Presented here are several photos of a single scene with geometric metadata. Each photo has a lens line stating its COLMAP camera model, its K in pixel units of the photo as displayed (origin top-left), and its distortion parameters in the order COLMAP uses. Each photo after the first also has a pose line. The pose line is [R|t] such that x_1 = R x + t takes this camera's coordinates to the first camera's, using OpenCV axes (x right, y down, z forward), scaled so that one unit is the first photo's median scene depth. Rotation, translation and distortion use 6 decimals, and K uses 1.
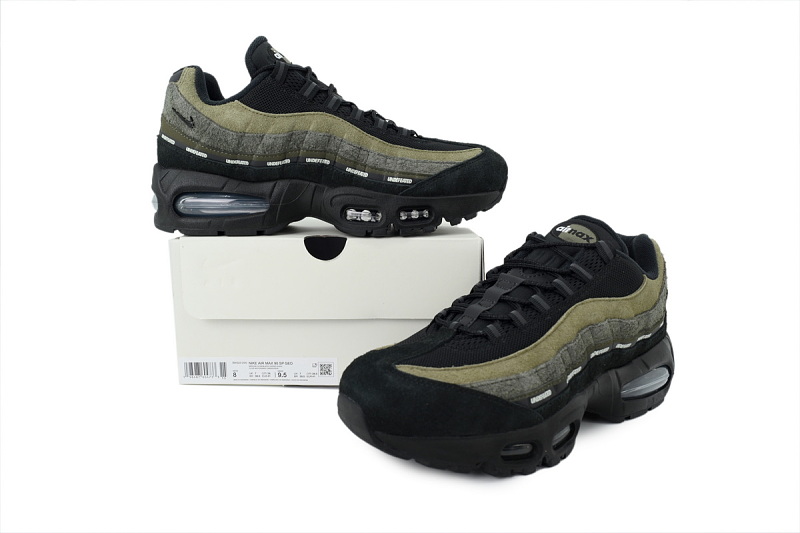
lens RADIAL K [[599.1, 0, 400.0], [0, 599.1, 266.5], [0, 0, 1]] dist [0.081350, 0.001118]
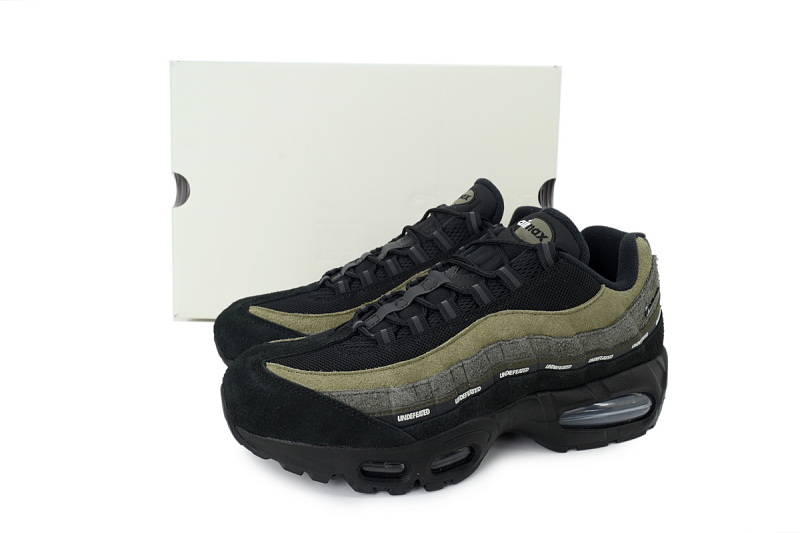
lens RADIAL K [[599.1, 0, 400.0], [0, 599.1, 266.5], [0, 0, 1]] dist [0.081350, 0.001118]
pose [[0.939555, 0.073552, -0.334404, 0.415128], [-0.046827, 0.995081, 0.087301, -0.070669], [0.339180, -0.066365, 0.938378, 0.130435]]
